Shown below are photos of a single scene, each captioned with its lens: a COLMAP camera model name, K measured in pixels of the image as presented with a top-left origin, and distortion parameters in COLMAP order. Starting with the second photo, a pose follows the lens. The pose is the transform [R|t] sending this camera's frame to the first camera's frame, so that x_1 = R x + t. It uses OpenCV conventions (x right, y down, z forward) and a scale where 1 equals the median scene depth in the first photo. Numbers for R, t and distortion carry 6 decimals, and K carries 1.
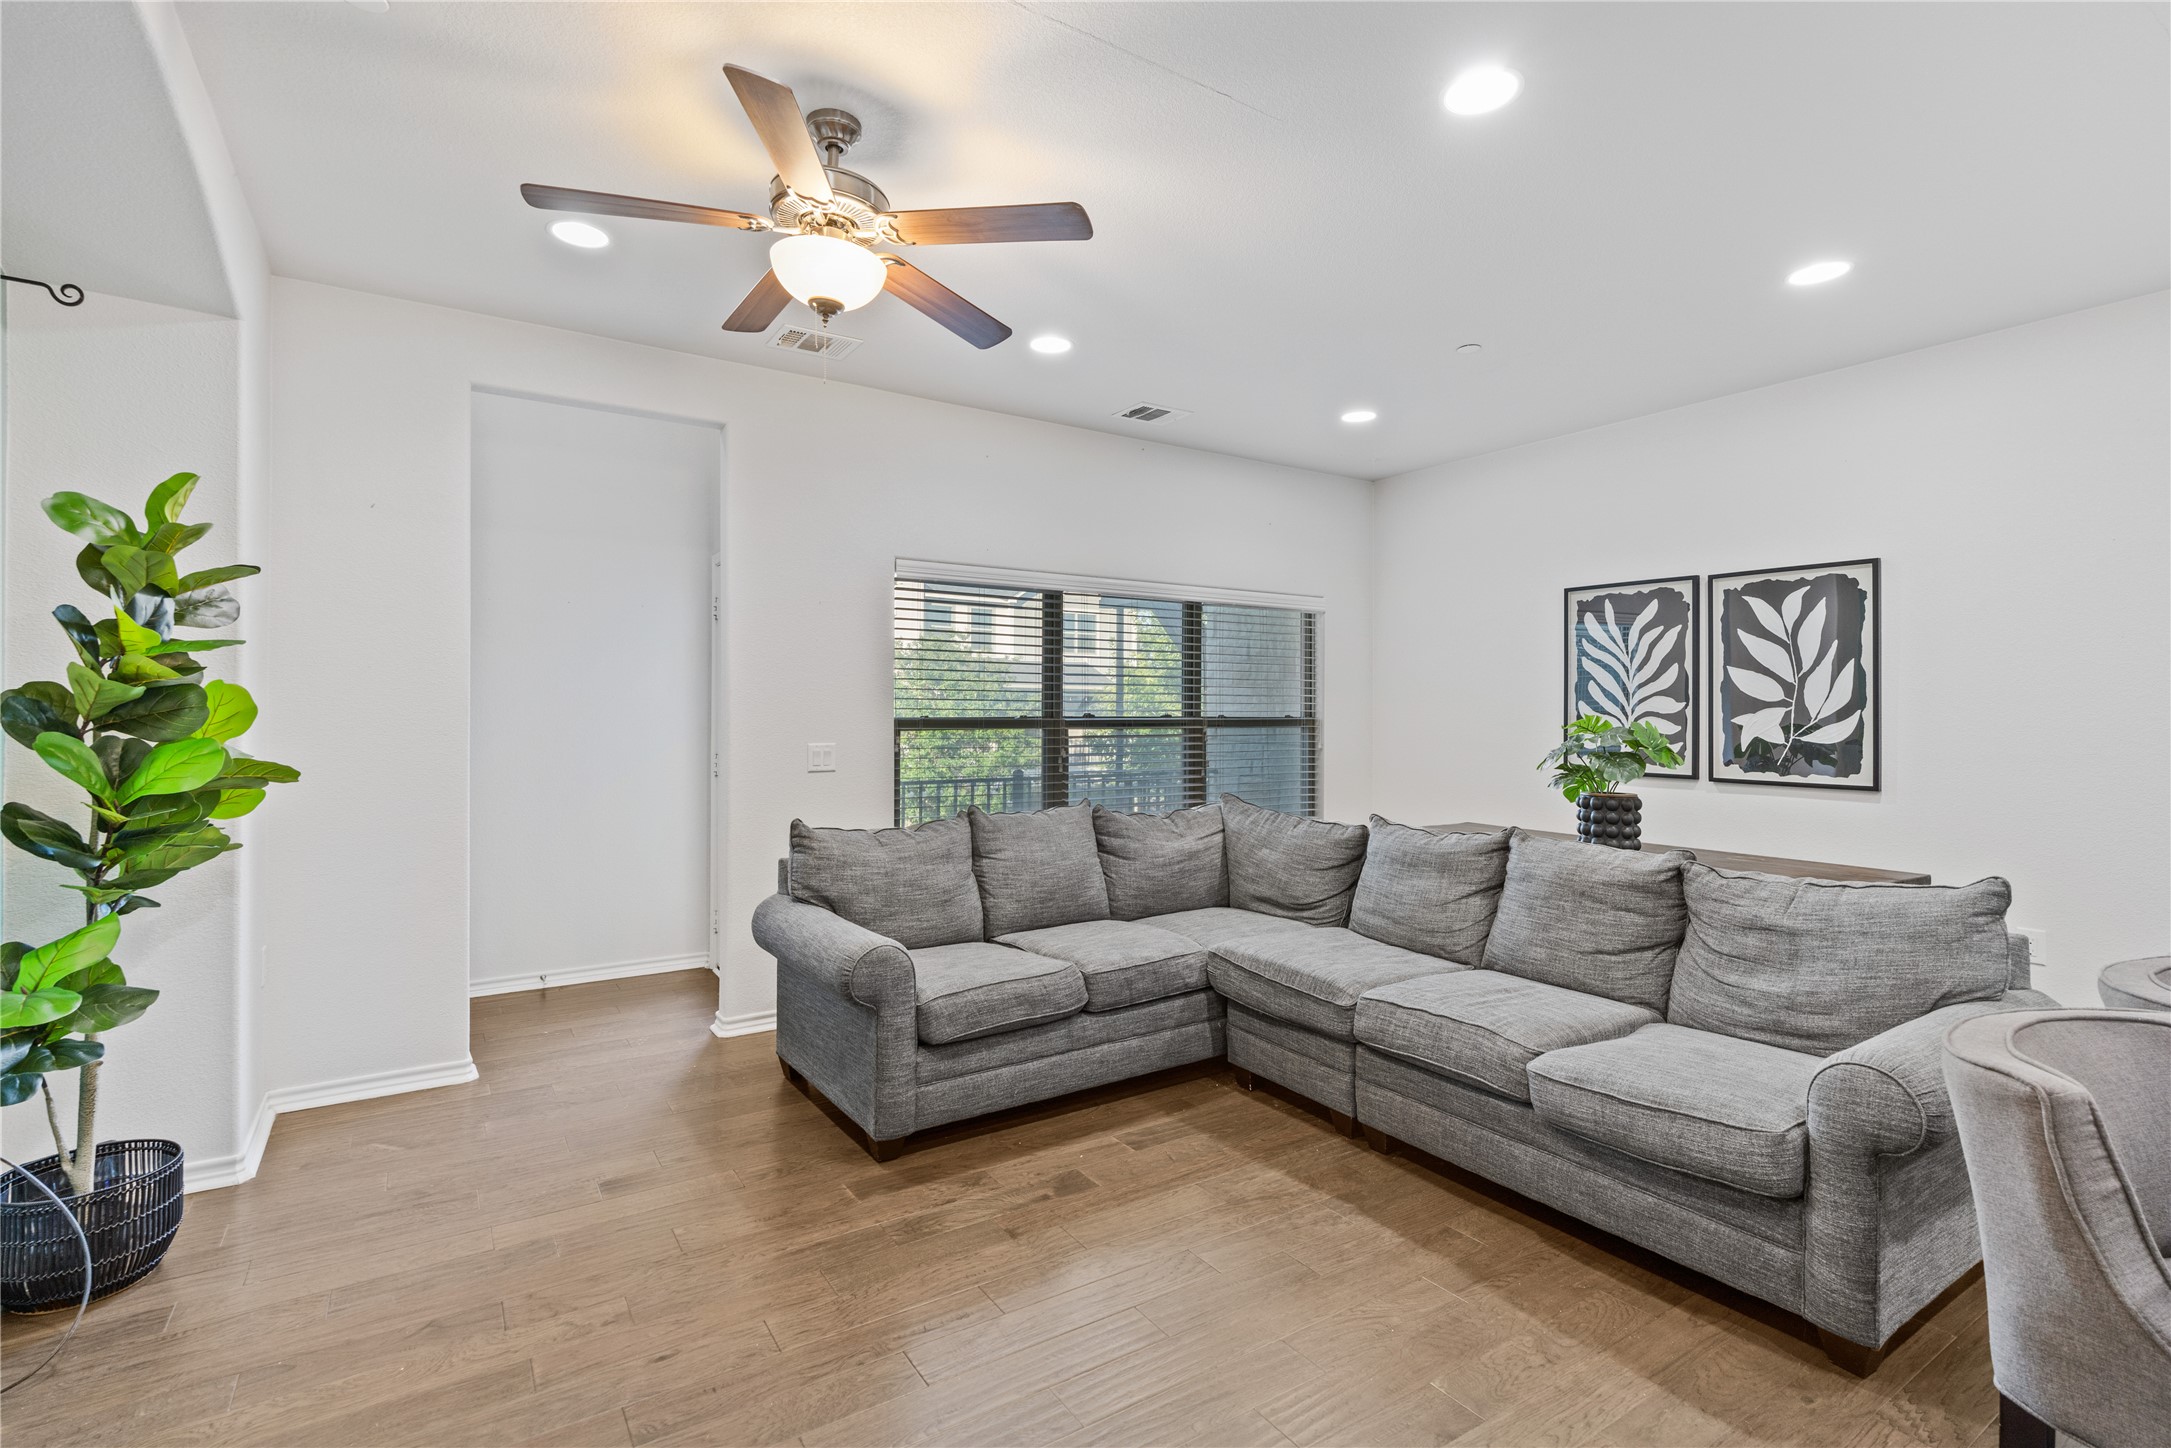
lens RADIAL K [[950.8, 0, 1000.4], [0, 950.8, 701.4], [0, 0, 1]] dist [0.007913, -0.001741]
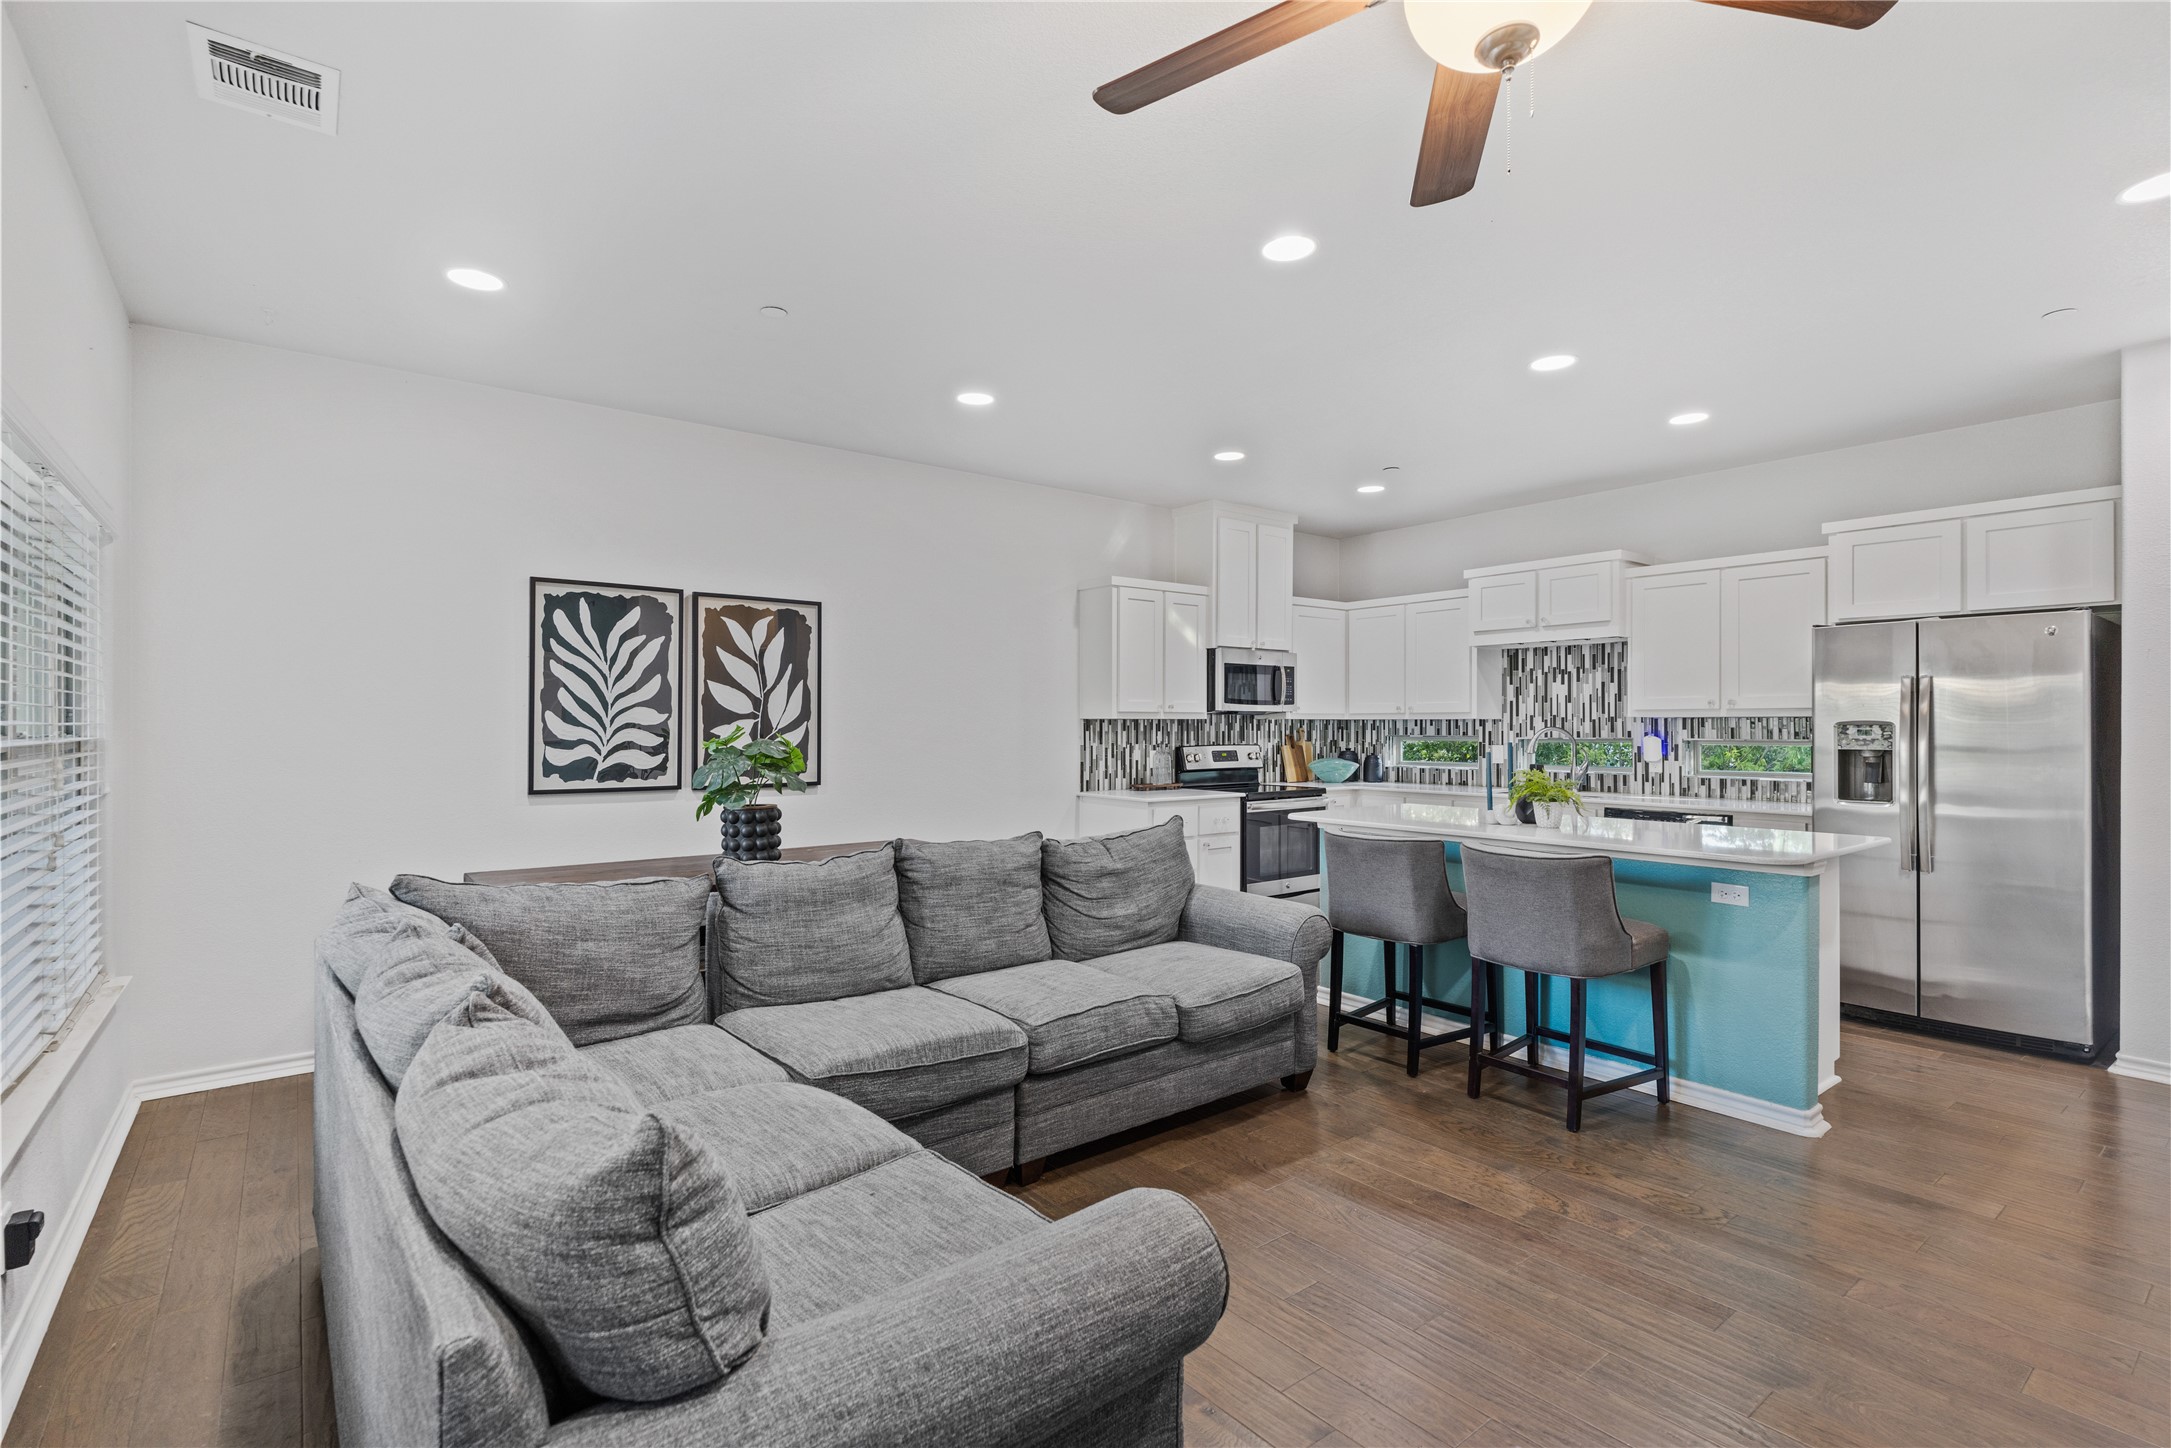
lens RADIAL K [[1038.7, 0, 1090.2], [0, 1038.7, 719.8], [0, 0, 1]] dist [-0.013636, 0.000436]
pose [[-0.130725, -0.003204, 0.991414, -0.448585], [-0.014217, 0.999898, 0.001357, -0.000426], [-0.991317, -0.013917, -0.130757, 0.739980]]
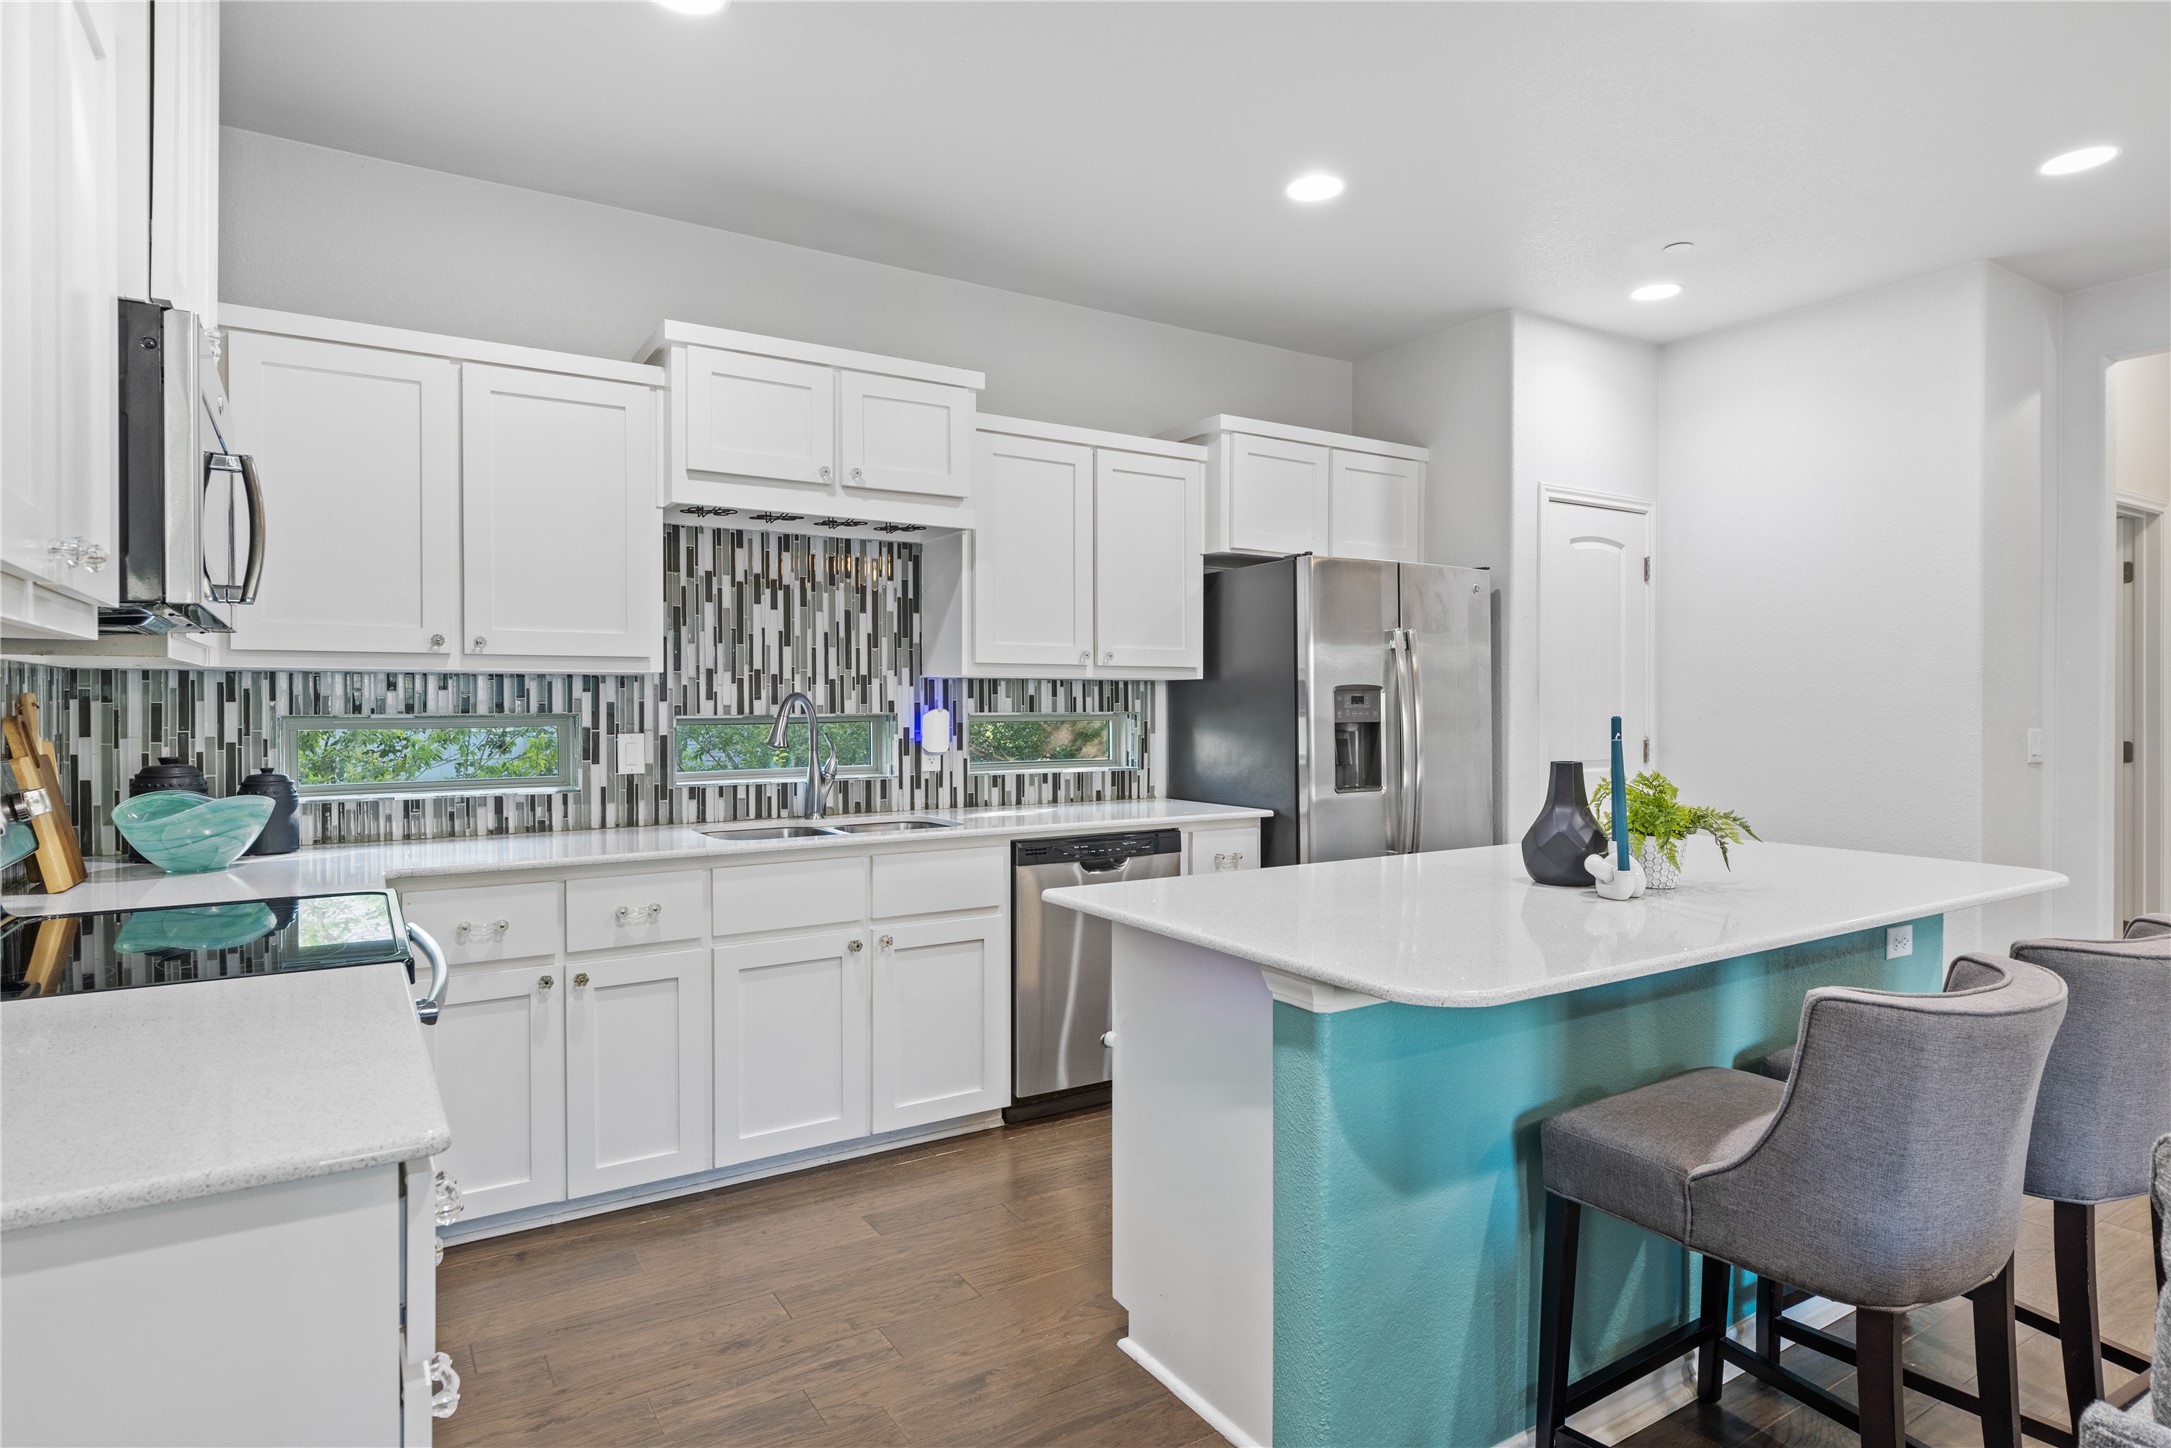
lens RADIAL K [[1175.2, 0, 1037.9], [0, 1175.2, 717.7], [0, 0, 1]] dist [0.010467, -0.005710]
pose [[-0.999765, -0.005223, -0.021026, 0.792288], [-0.005131, 0.999977, -0.004401, 0.023140], [0.021049, -0.004293, -0.999769, 0.730736]]
